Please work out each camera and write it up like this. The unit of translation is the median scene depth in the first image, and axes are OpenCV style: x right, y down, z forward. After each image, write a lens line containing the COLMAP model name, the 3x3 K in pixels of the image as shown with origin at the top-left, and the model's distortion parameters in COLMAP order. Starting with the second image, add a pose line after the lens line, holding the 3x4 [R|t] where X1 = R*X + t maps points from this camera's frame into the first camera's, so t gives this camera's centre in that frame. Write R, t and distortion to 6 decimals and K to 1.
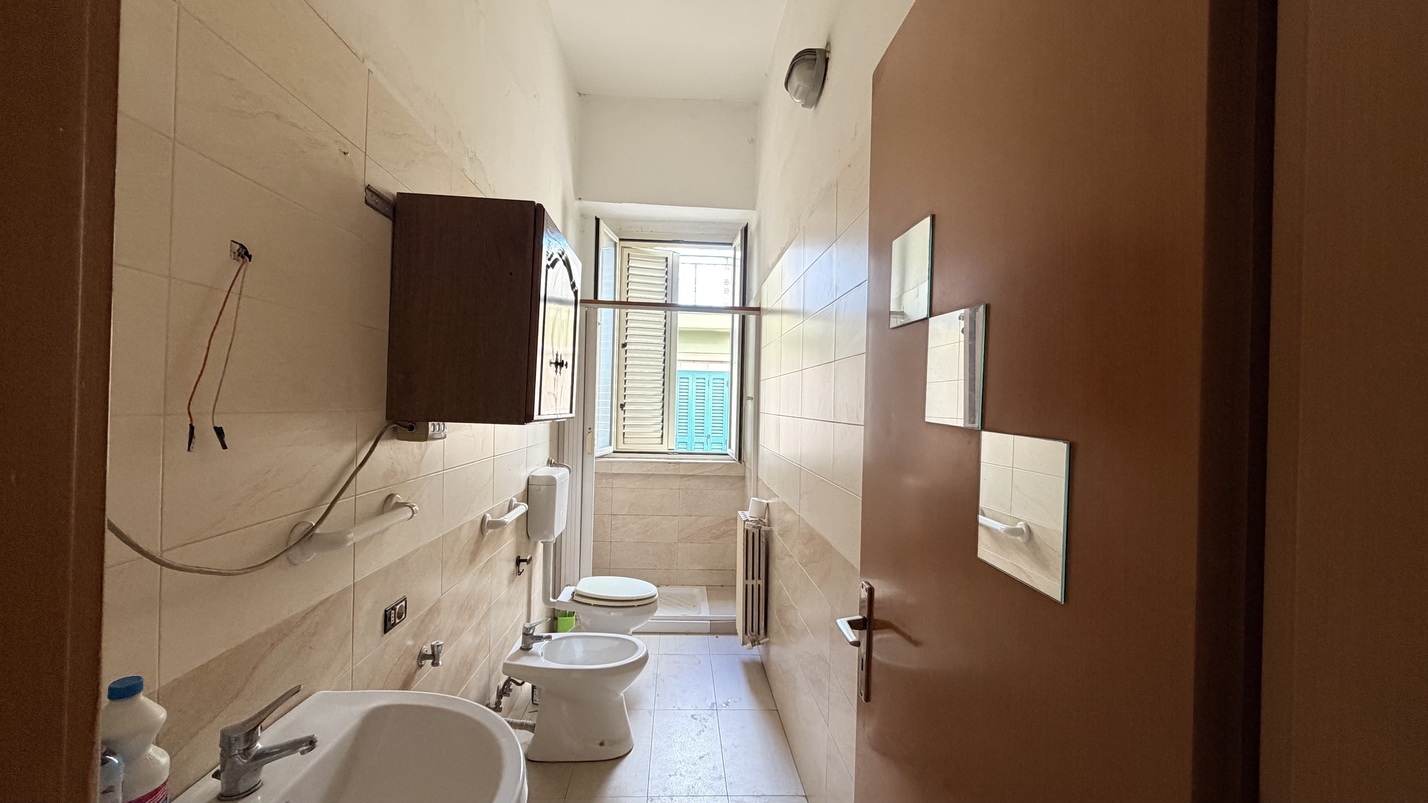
lens RADIAL K [[561.3, 0, 713.2], [0, 561.3, 403.0], [0, 0, 1]] dist [0.000937, -0.000110]
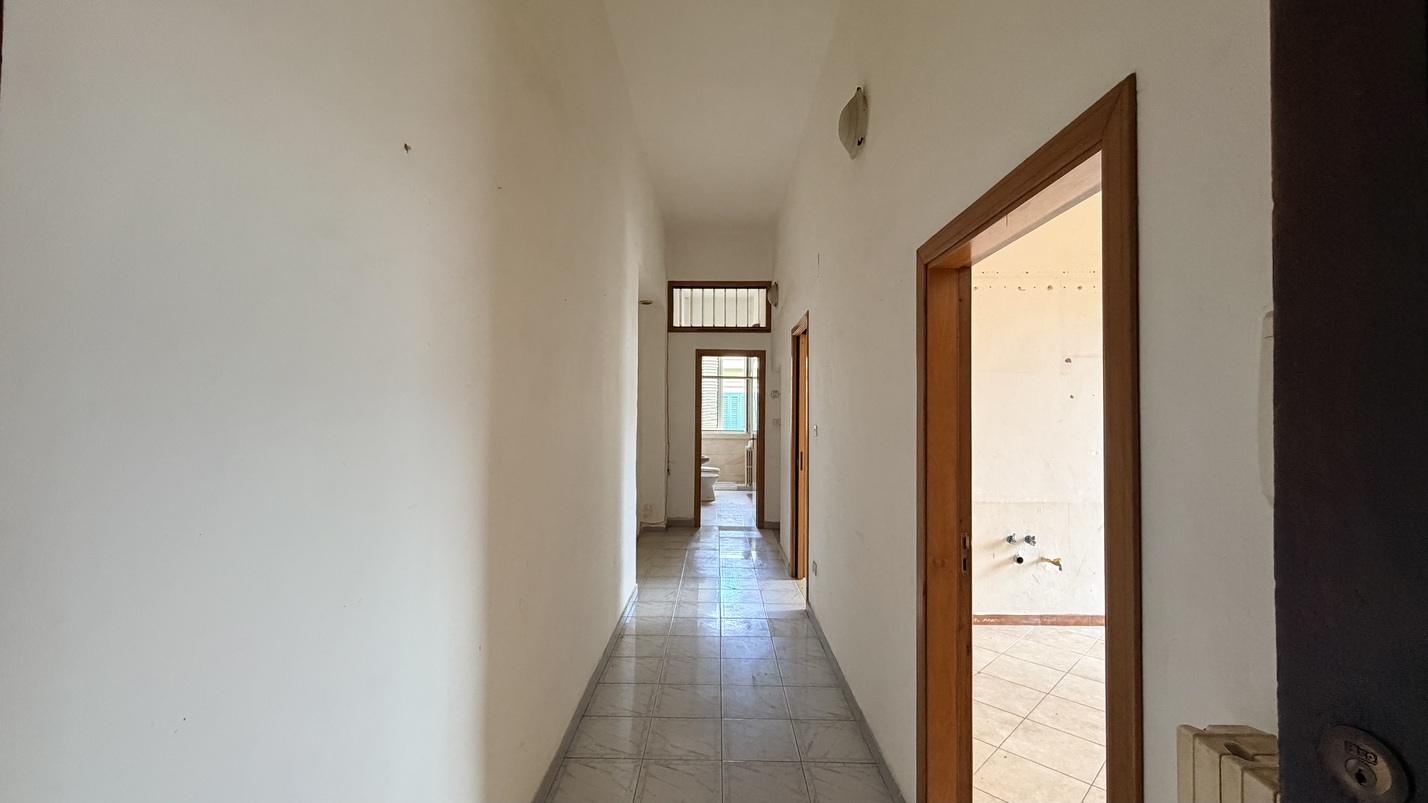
lens RADIAL K [[561.3, 0, 705.1], [0, 561.3, 403.2], [0, 0, 1]] dist [0.000937, -0.000110]
pose [[0.994951, -0.025738, -0.097002, 0.105722], [0.025222, 0.999661, -0.006535, -0.022473], [0.097138, 0.004056, 0.995263, -1.613529]]
